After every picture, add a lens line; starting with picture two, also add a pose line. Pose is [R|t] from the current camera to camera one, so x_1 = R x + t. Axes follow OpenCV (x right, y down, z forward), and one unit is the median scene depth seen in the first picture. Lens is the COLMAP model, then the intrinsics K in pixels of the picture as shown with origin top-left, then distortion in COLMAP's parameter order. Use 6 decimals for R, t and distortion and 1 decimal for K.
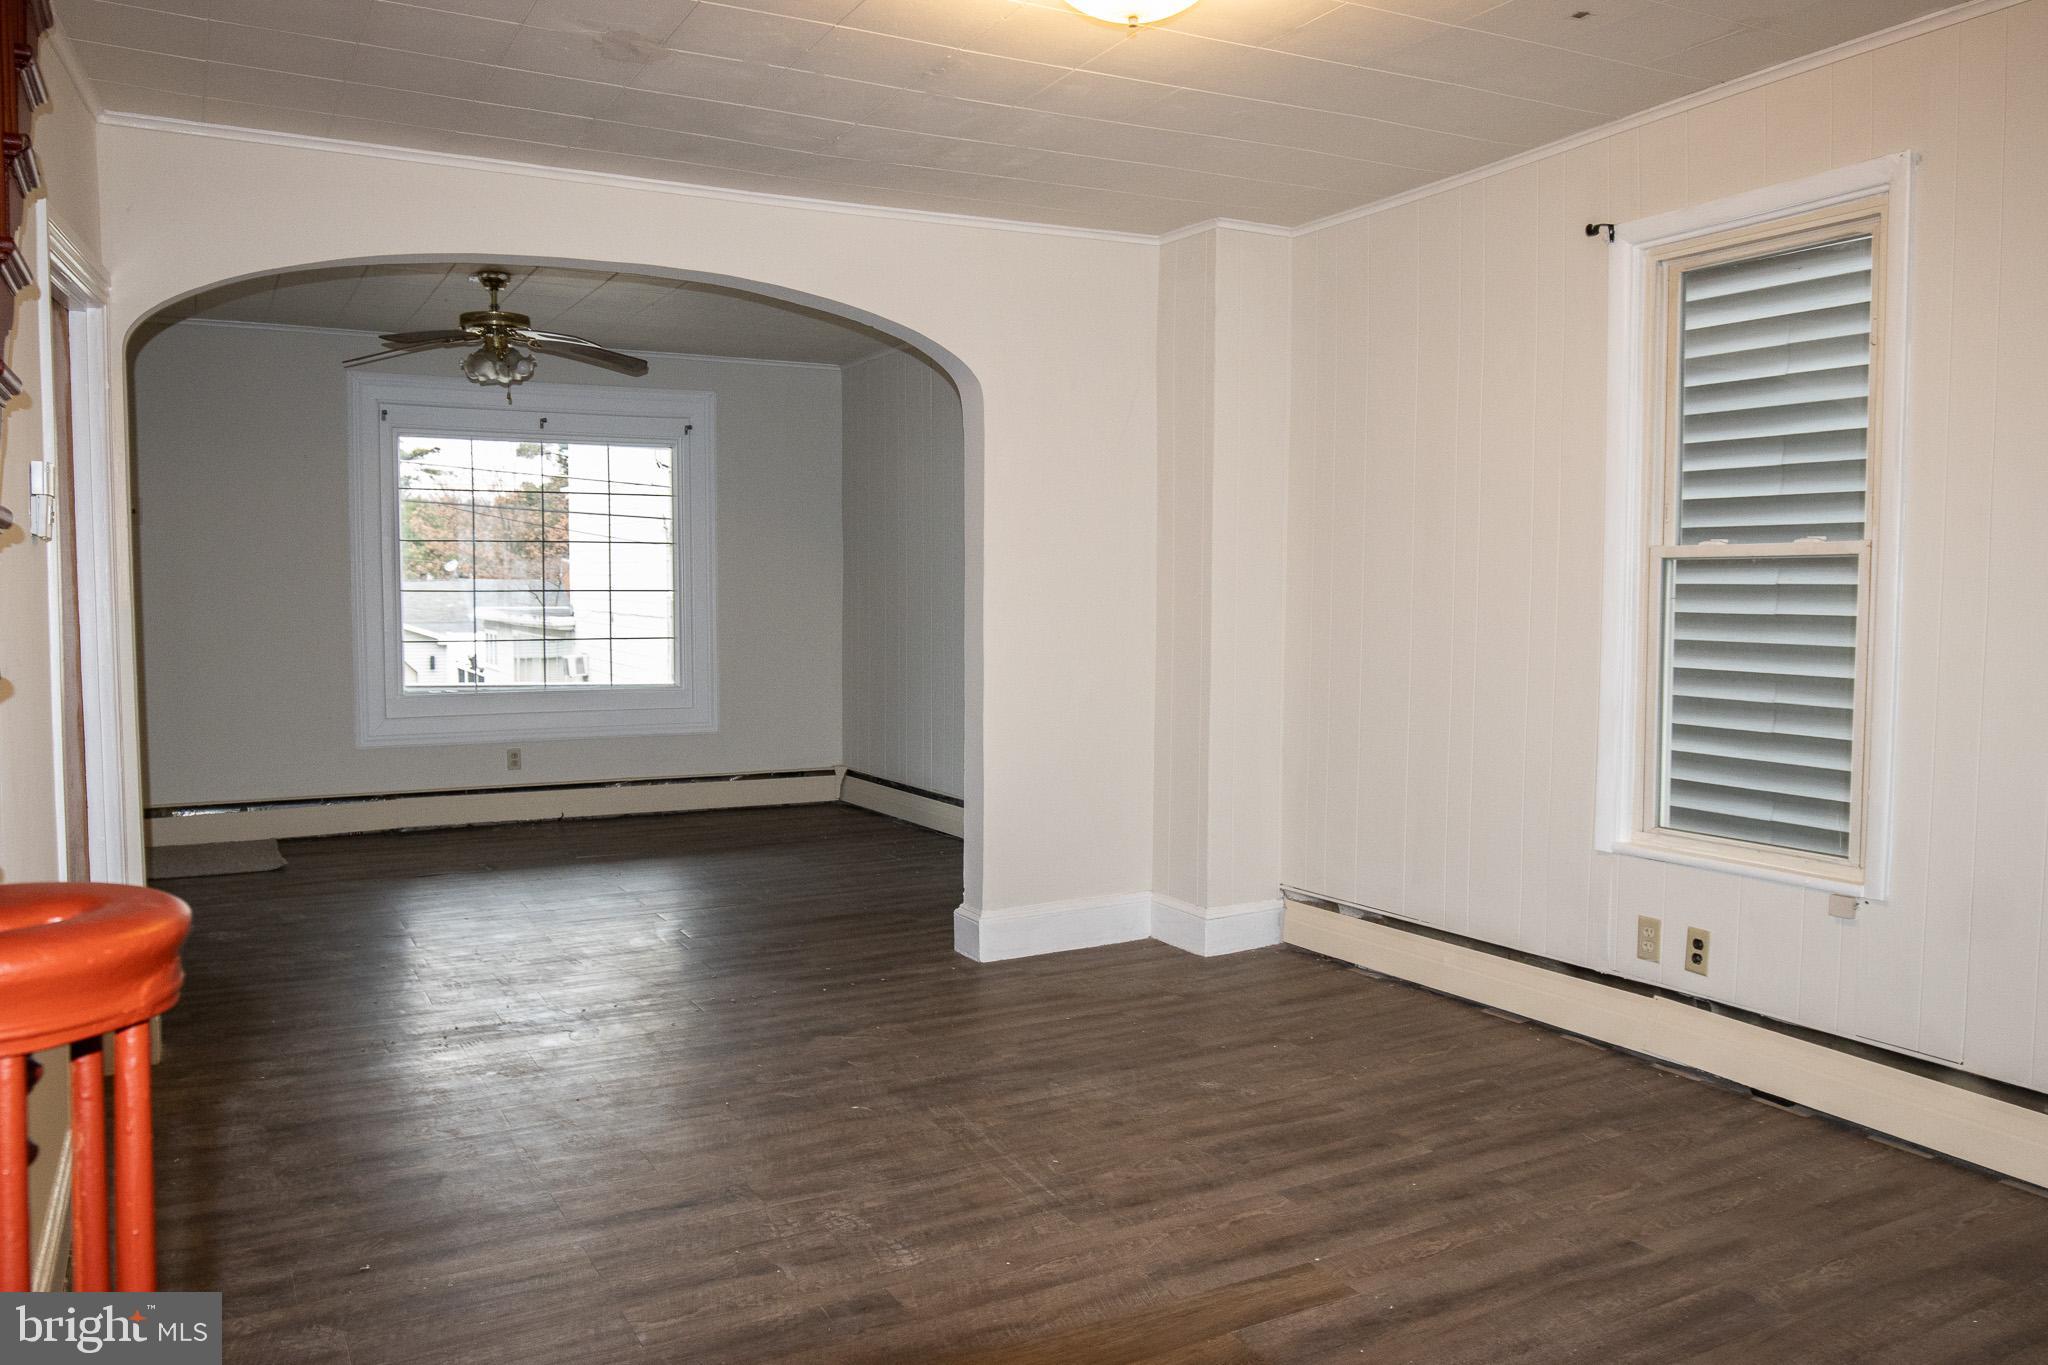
lens RADIAL K [[1513.6, 0, 997.9], [0, 1513.6, 678.1], [0, 0, 1]] dist [-0.033016, -0.009505]
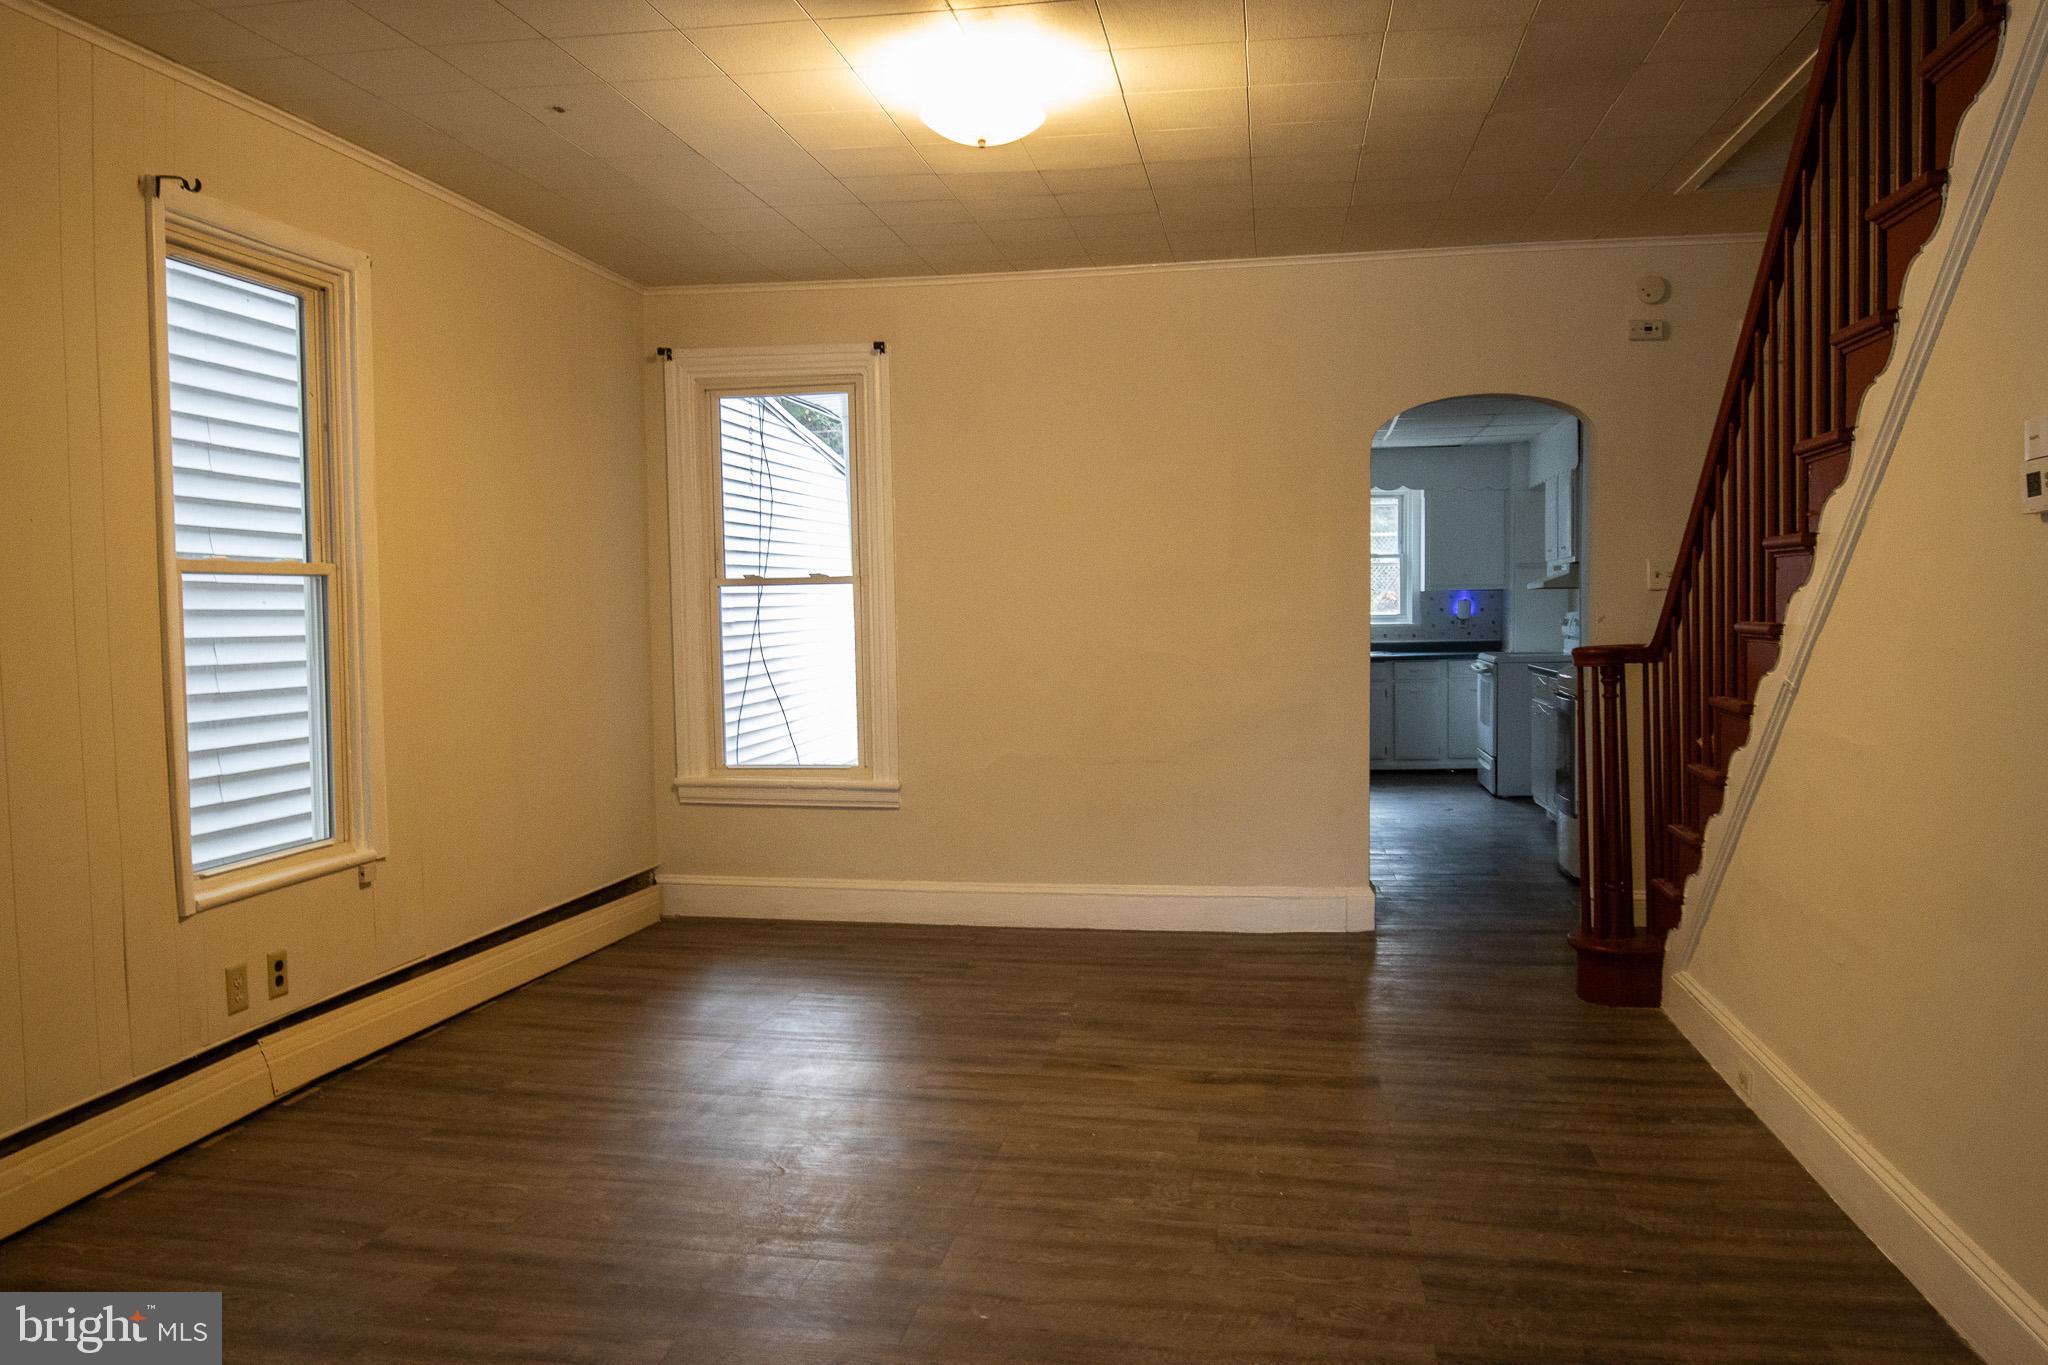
lens RADIAL K [[1487.0, 0, 1010.3], [0, 1487.0, 687.1], [0, 0, 1]] dist [-0.031280, 0.003144]
pose [[-0.782936, -0.026819, 0.621523, -0.514190], [0.049886, 0.993146, 0.105695, -0.084702], [-0.620098, 0.113758, -0.776233, 1.448323]]
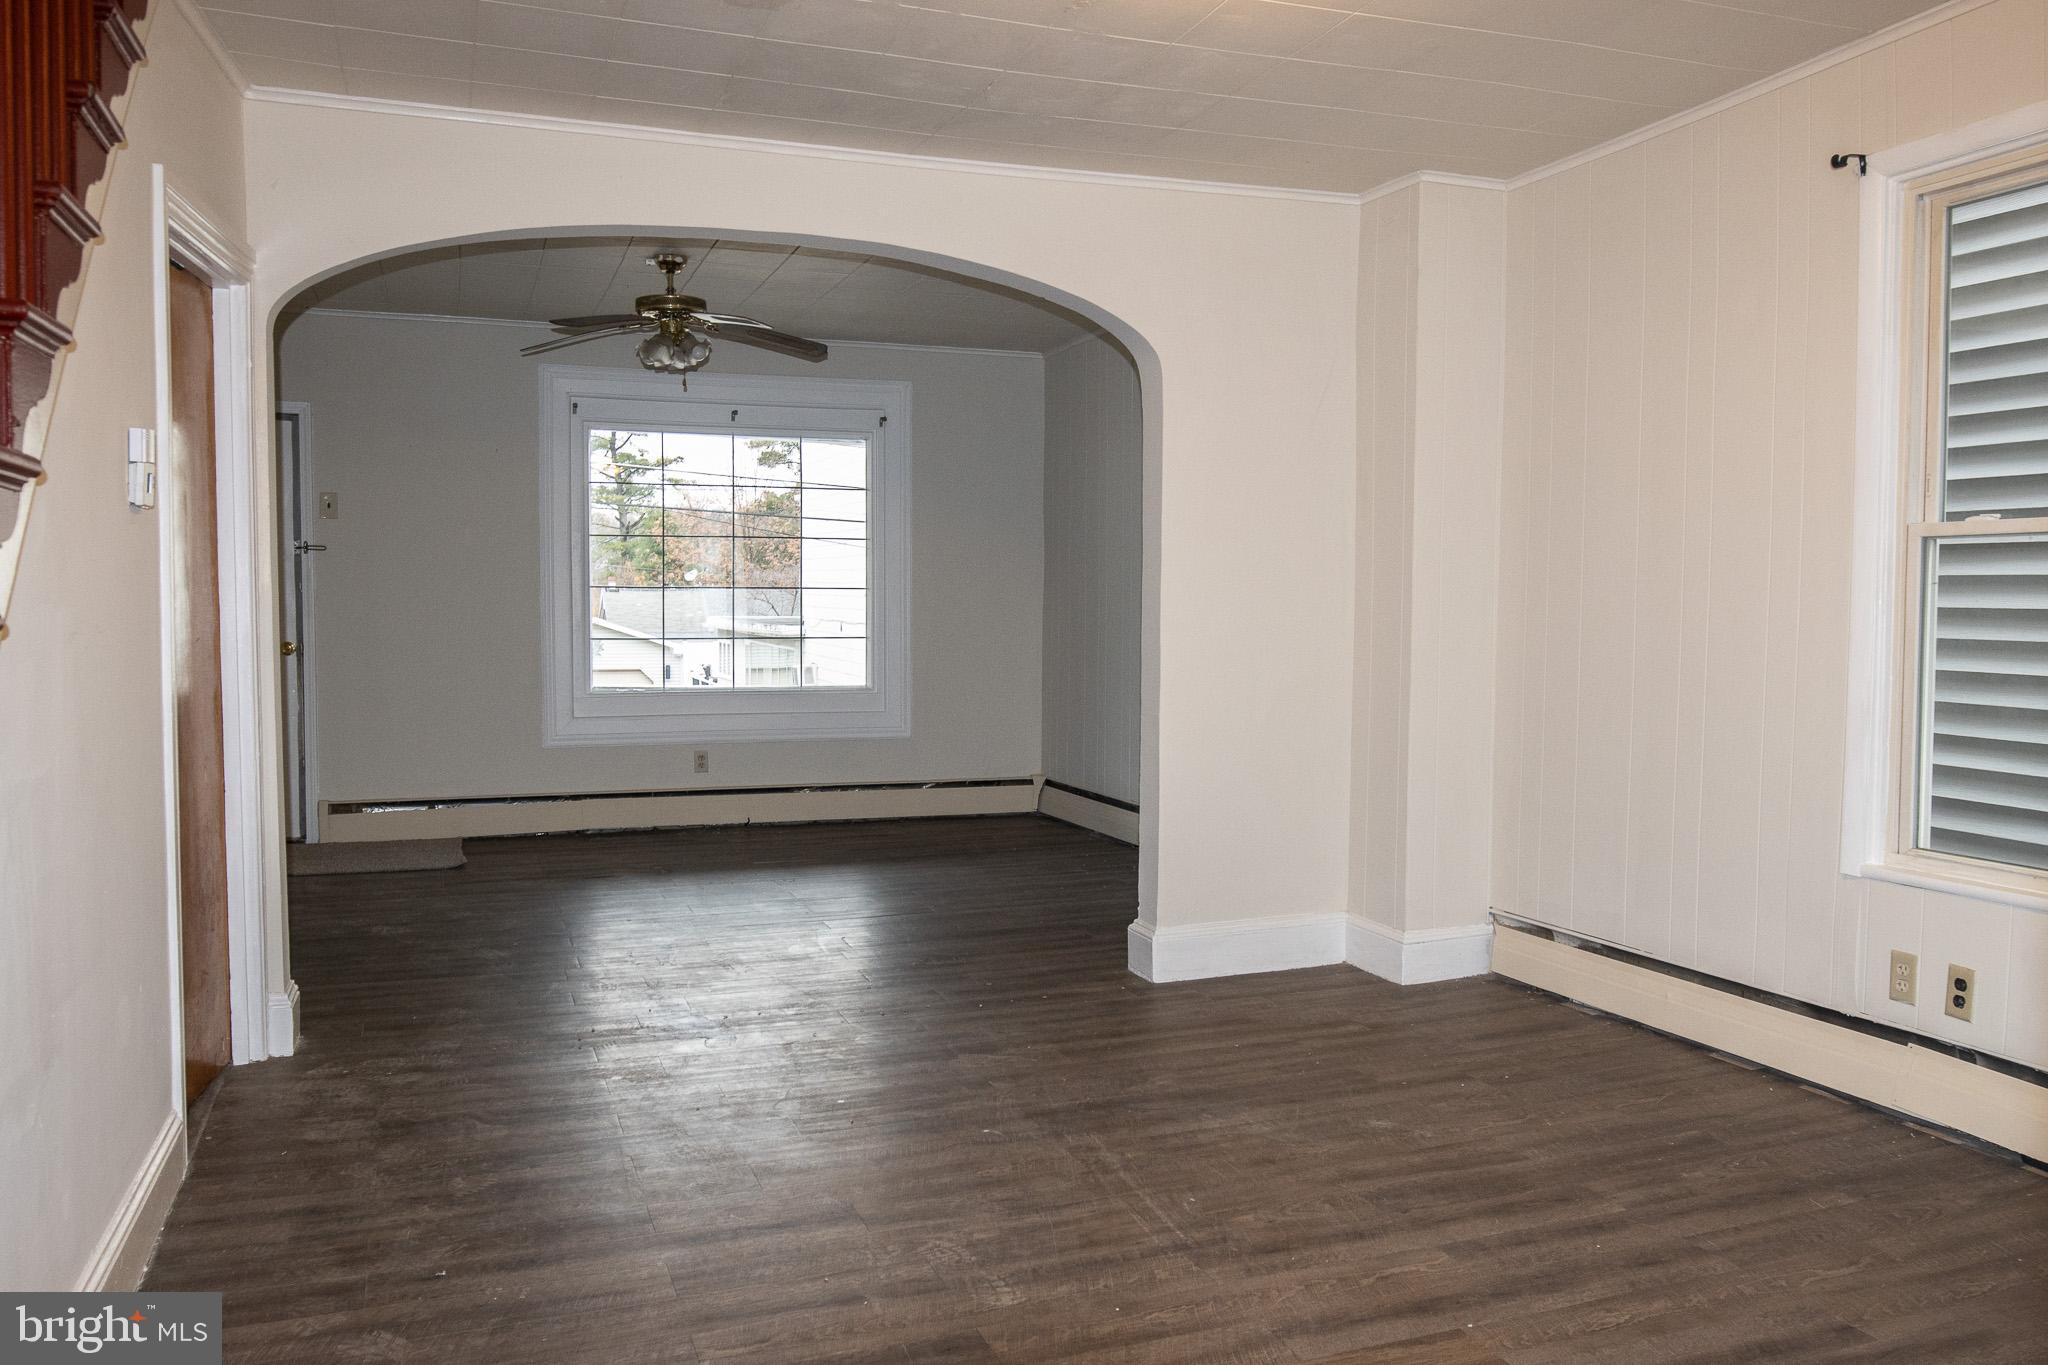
lens RADIAL K [[1576.4, 0, 1045.8], [0, 1576.4, 684.3], [0, 0, 1]] dist [-0.034096, -0.005119]
pose [[0.991695, 0.010347, -0.128195, 0.059544], [-0.011214, 0.999919, -0.006046, 0.016419], [0.128122, 0.007434, 0.991731, 0.047705]]
